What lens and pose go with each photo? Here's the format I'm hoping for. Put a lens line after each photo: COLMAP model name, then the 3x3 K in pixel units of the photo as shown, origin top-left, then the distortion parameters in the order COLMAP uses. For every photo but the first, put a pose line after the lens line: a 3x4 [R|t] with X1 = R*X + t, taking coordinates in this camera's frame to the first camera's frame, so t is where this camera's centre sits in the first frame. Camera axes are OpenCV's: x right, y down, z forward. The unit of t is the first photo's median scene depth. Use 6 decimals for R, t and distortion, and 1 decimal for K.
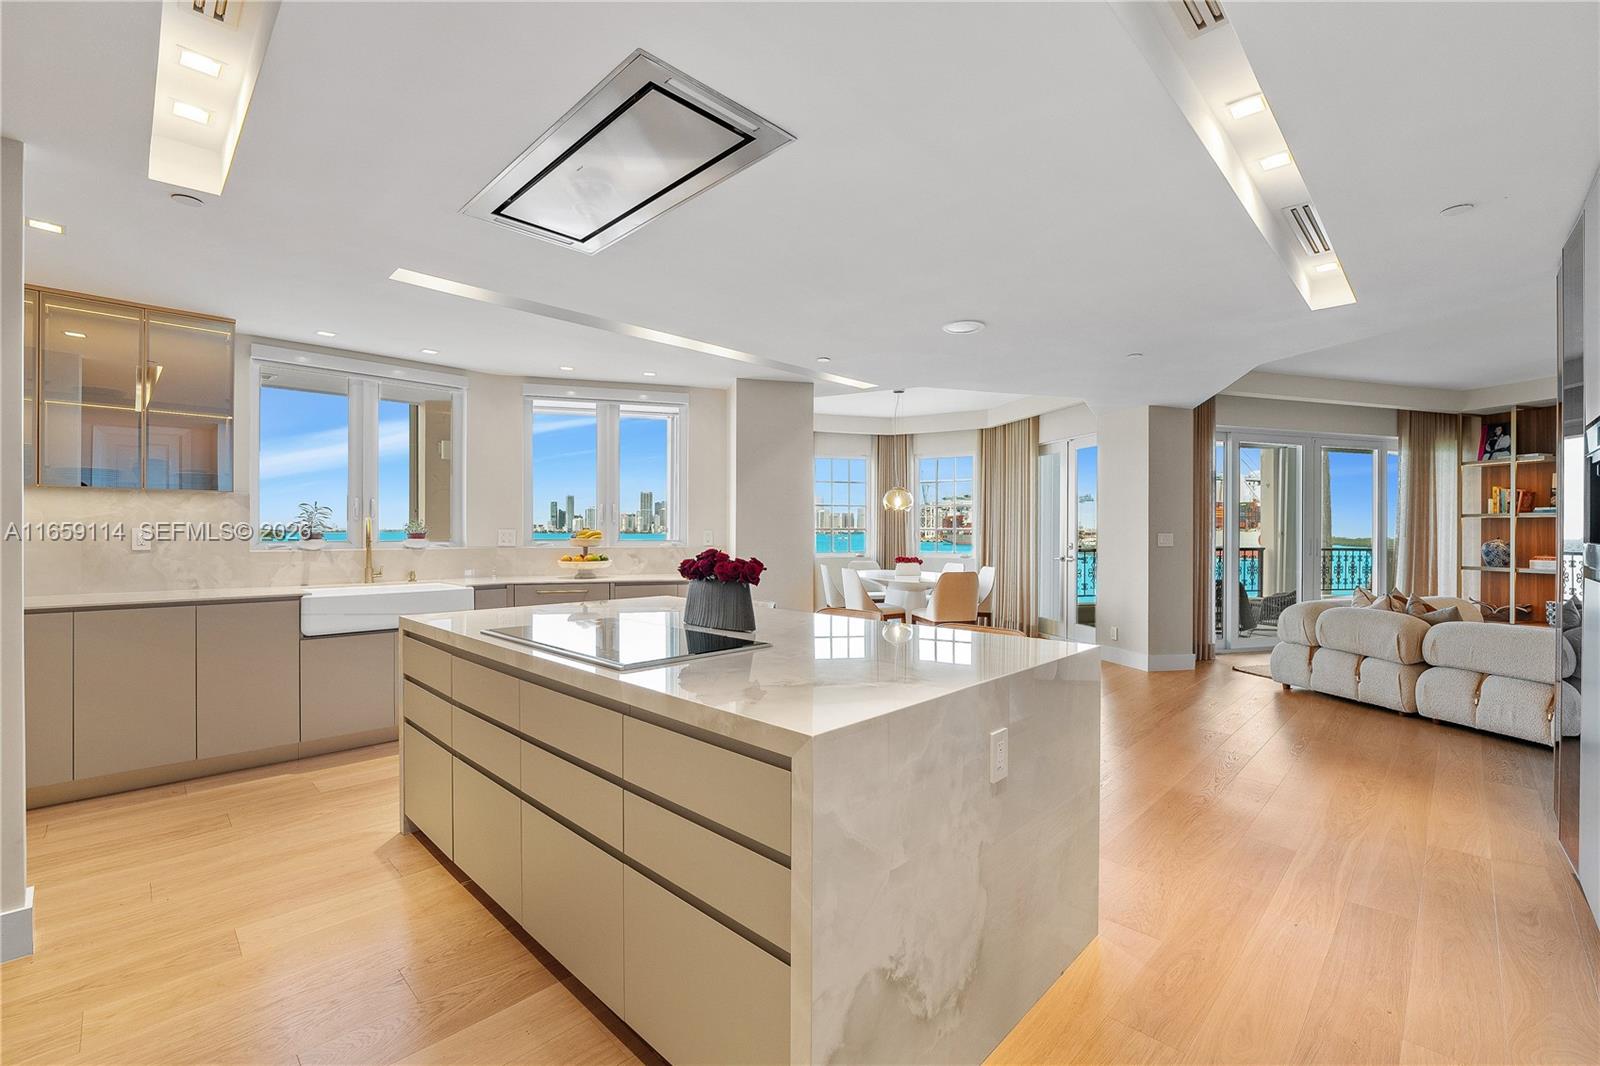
lens RADIAL K [[696.5, 0, 793.0], [0, 696.5, 528.6], [0, 0, 1]] dist [-0.017269, 0.001313]
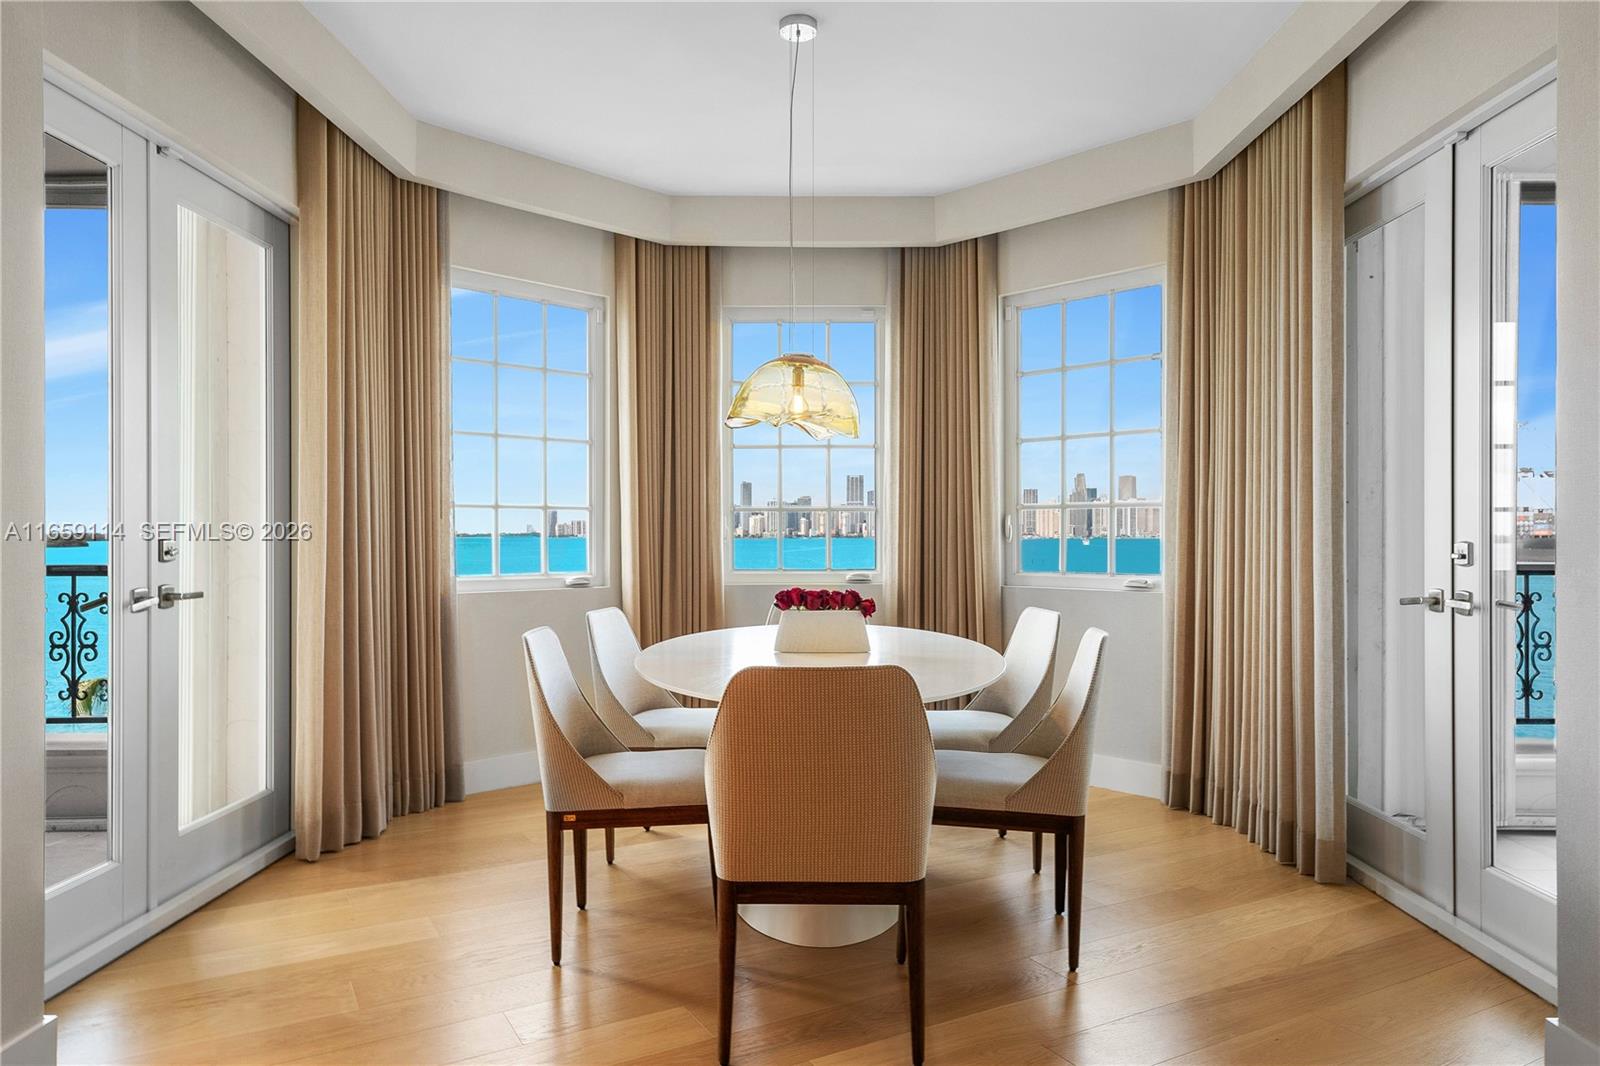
lens RADIAL K [[1050.8, 0, 798.0], [0, 1050.8, 535.0], [0, 0, 1]] dist [0.025579, -0.008227]
pose [[0.963229, -0.001781, -0.268675, 0.239120], [0.002944, 0.999988, 0.003928, 0.014462], [0.268664, -0.004574, 0.963223, 0.499247]]
